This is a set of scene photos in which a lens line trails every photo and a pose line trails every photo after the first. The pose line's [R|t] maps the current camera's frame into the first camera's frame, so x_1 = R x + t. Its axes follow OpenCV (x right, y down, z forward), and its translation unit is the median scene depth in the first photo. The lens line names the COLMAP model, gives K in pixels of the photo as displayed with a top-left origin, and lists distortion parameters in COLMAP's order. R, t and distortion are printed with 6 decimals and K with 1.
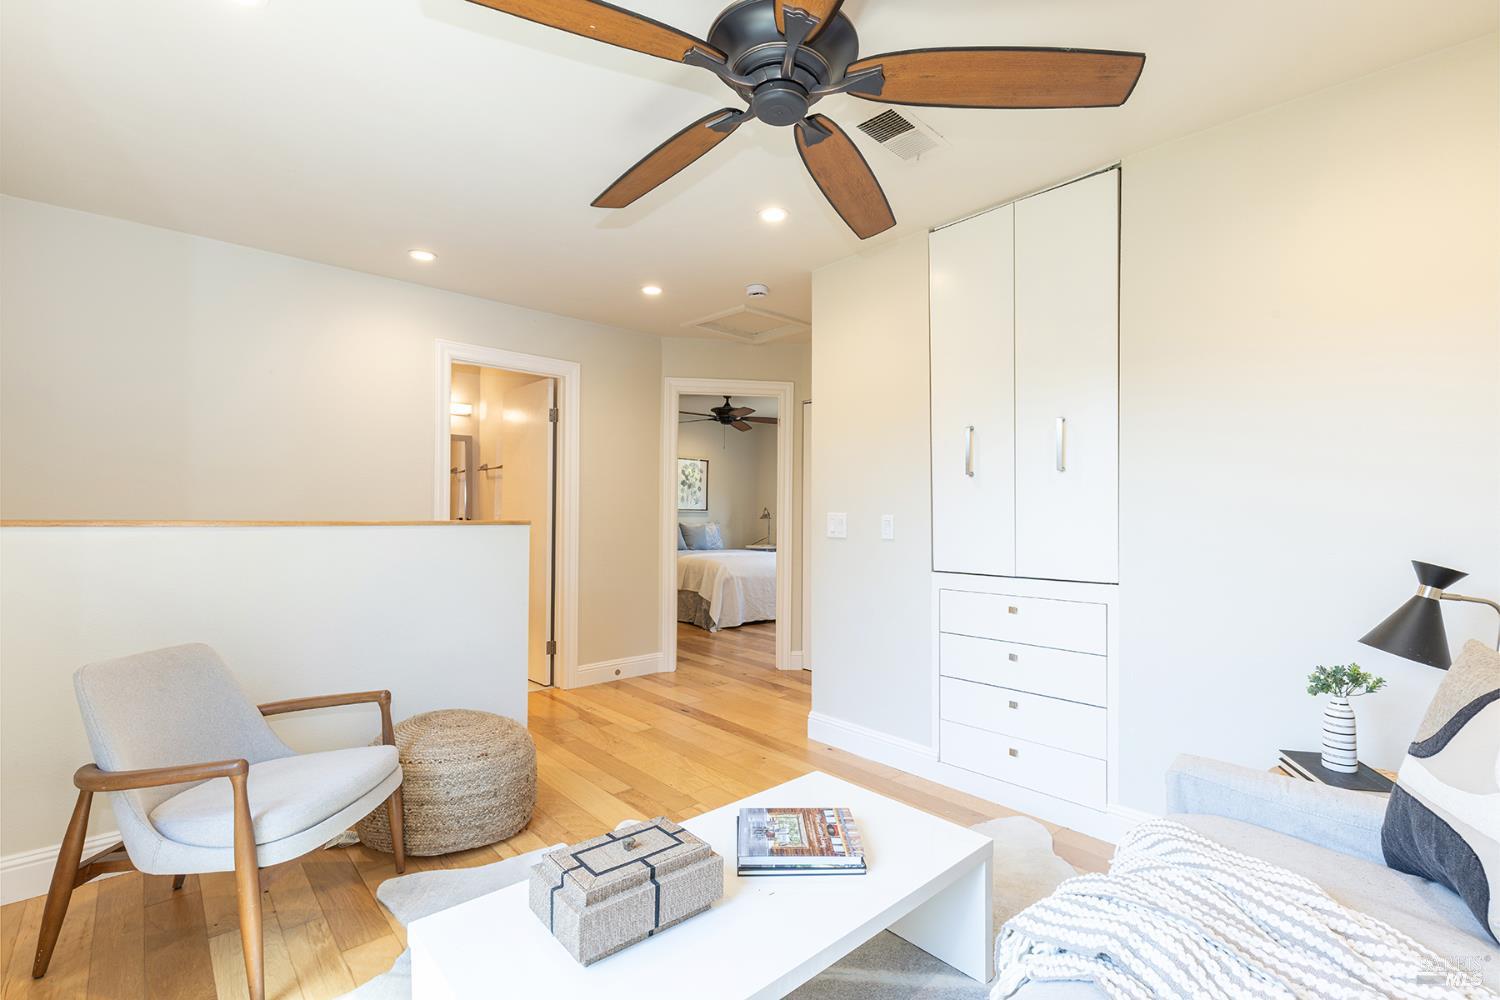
lens RADIAL K [[671.5, 0, 749.8], [0, 671.5, 501.5], [0, 0, 1]] dist [0.003940, -0.000775]
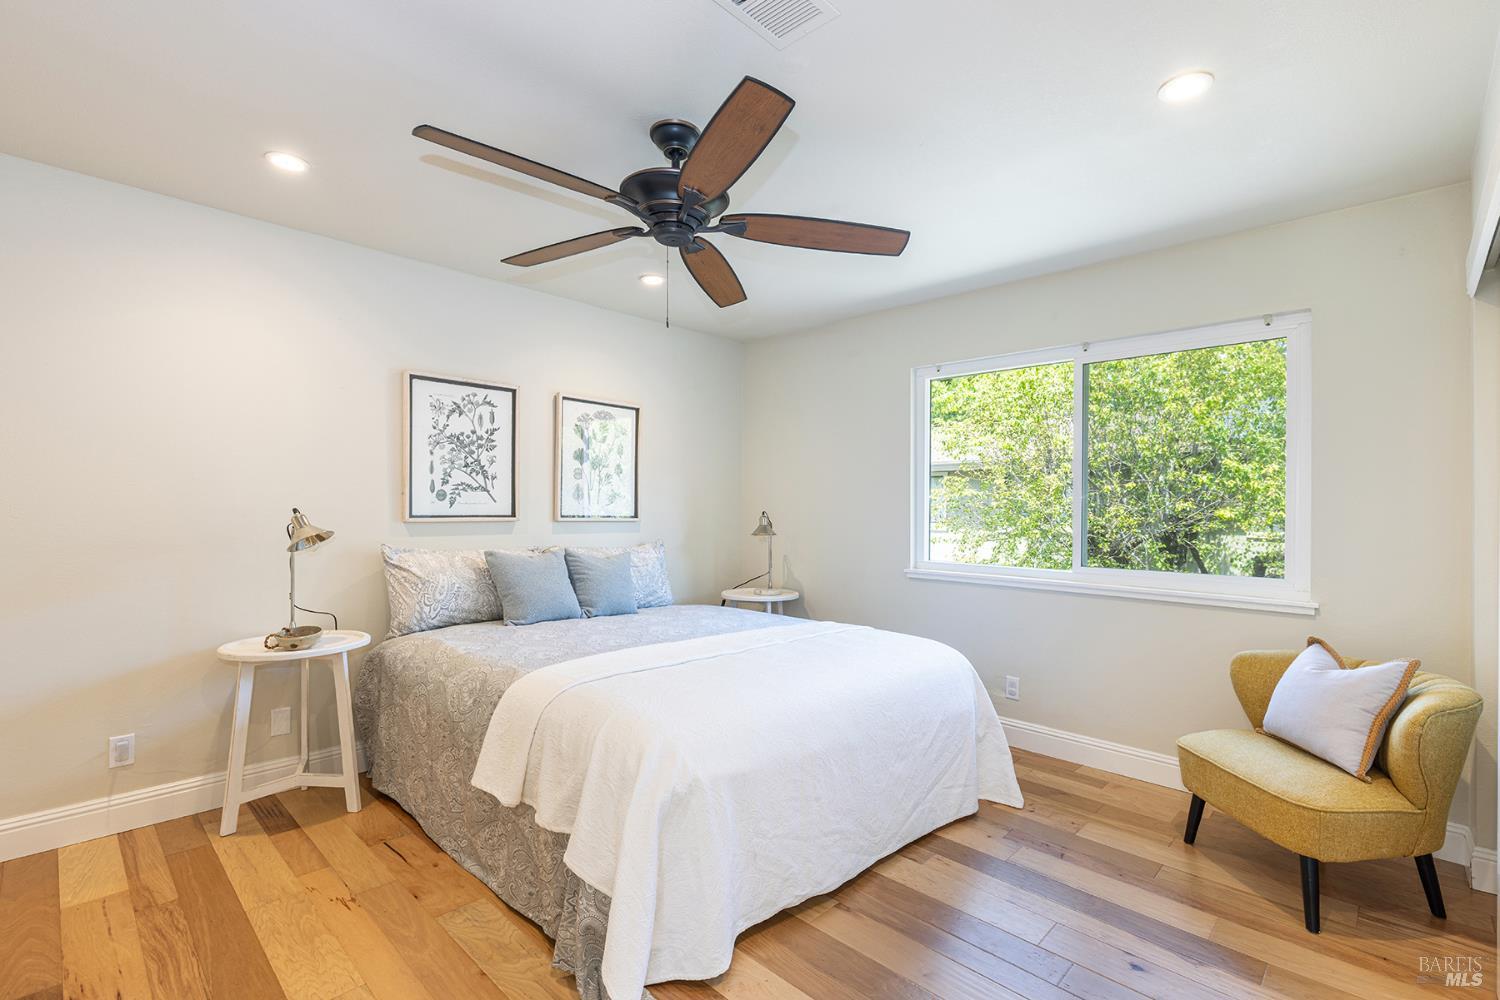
lens RADIAL K [[670.3, 0, 749.4], [0, 670.3, 499.9], [0, 0, 1]] dist [0.002325, -0.000154]
pose [[0.997922, -0.003509, 0.064336, -0.016798], [0.003588, 0.999993, -0.001111, 0.002157], [-0.064331, 0.001340, 0.997928, 0.556203]]
